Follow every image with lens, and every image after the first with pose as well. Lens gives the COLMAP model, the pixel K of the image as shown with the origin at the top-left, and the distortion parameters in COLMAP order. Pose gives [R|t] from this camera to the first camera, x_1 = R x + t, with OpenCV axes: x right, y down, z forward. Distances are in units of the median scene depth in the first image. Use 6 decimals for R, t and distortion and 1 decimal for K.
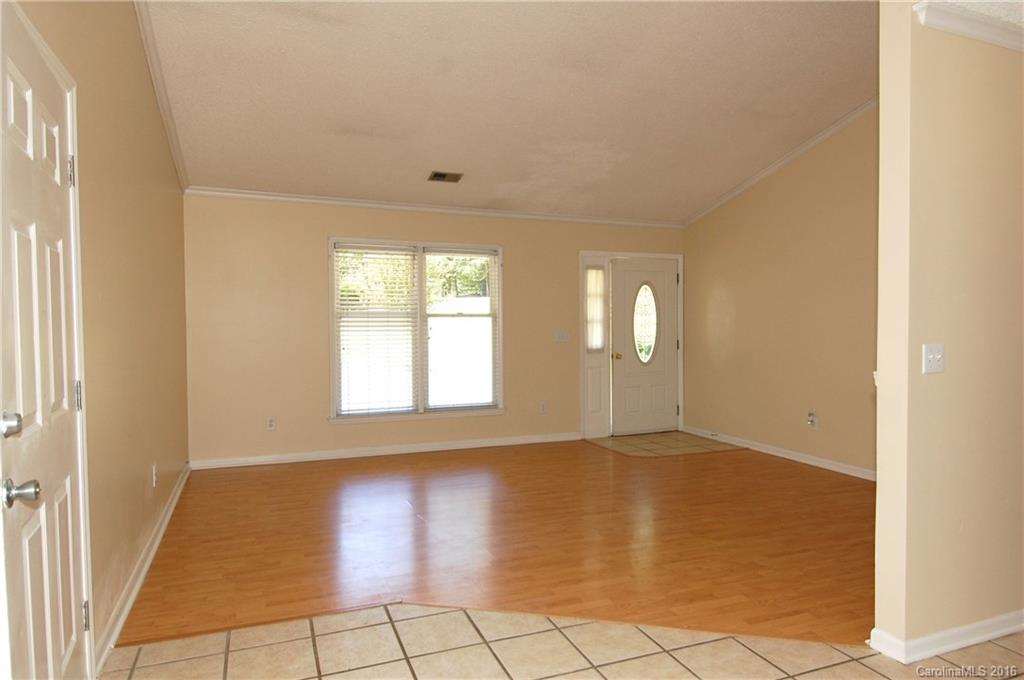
lens RADIAL K [[644.5, 0, 512.0], [0, 644.5, 340.0], [0, 0, 1]] dist [0.064399, 0.000016]
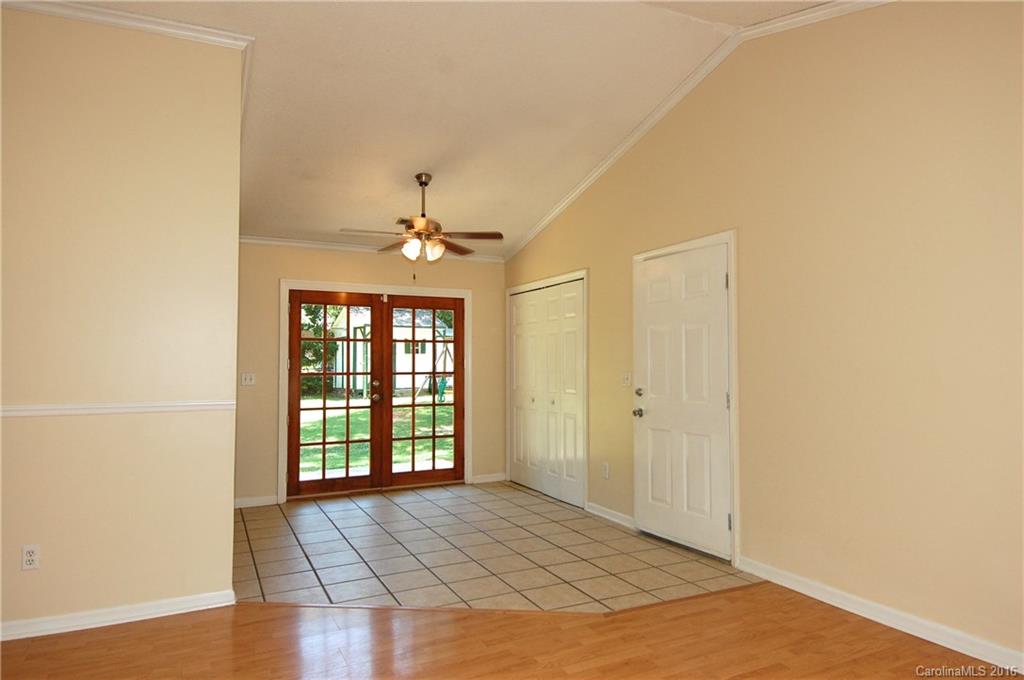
lens RADIAL K [[634.7, 0, 512.0], [0, 634.7, 340.0], [0, 0, 1]] dist [0.060088, -0.065965]
pose [[-0.996405, 0.011801, -0.083894, 0.029744], [0.012236, 0.999914, -0.004679, -0.025910], [0.083832, -0.005689, -0.996464, 0.920573]]
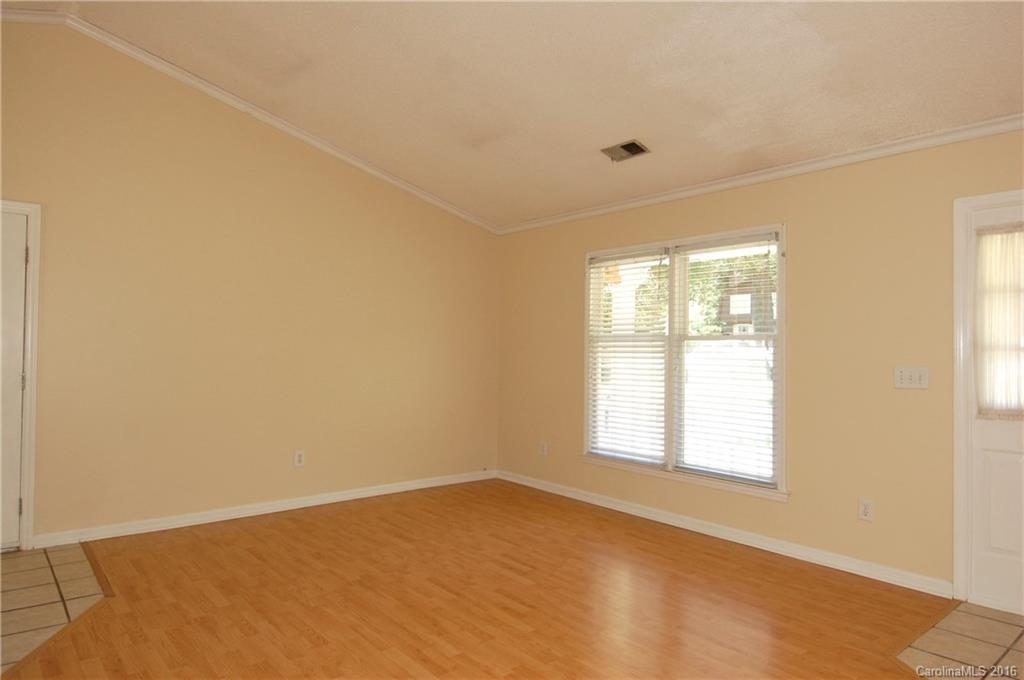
lens RADIAL K [[634.7, 0, 512.0], [0, 634.7, 340.0], [0, 0, 1]] dist [0.060088, -0.065965]
pose [[0.327183, -0.010905, -0.944898, 0.467628], [-0.040748, 0.998840, -0.025637, -0.009428], [0.944082, 0.046891, 0.326359, 0.563437]]
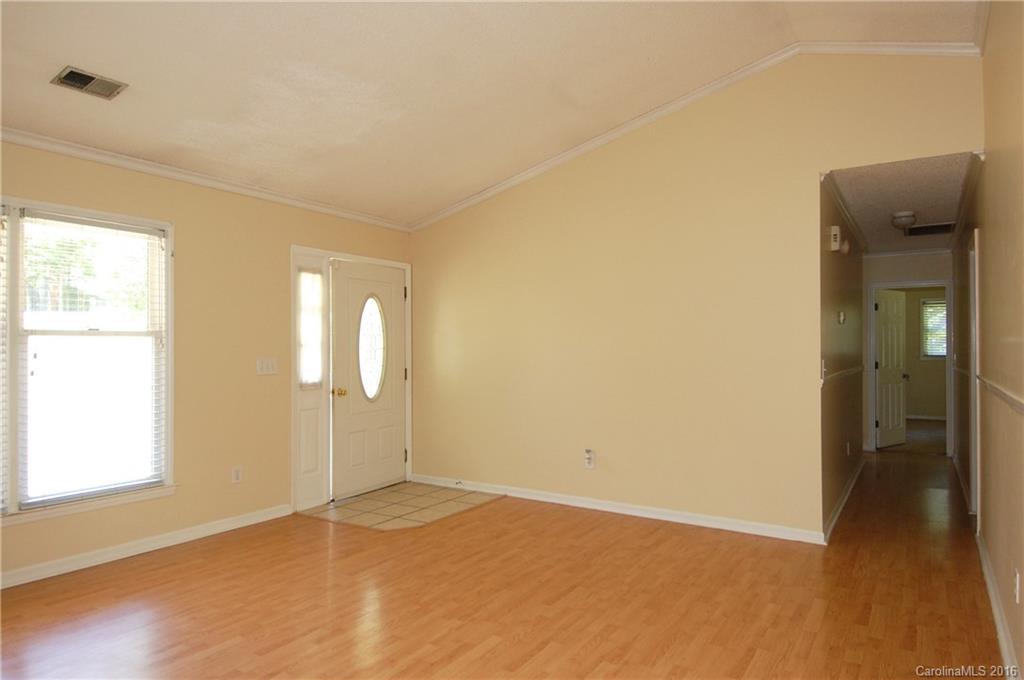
lens RADIAL K [[634.7, 0, 512.0], [0, 634.7, 340.0], [0, 0, 1]] dist [0.060088, -0.065965]
pose [[0.805101, 0.009103, 0.593068, -0.119147], [0.013087, 0.999366, -0.033106, -0.008098], [-0.592994, 0.034415, 0.804471, 0.307604]]
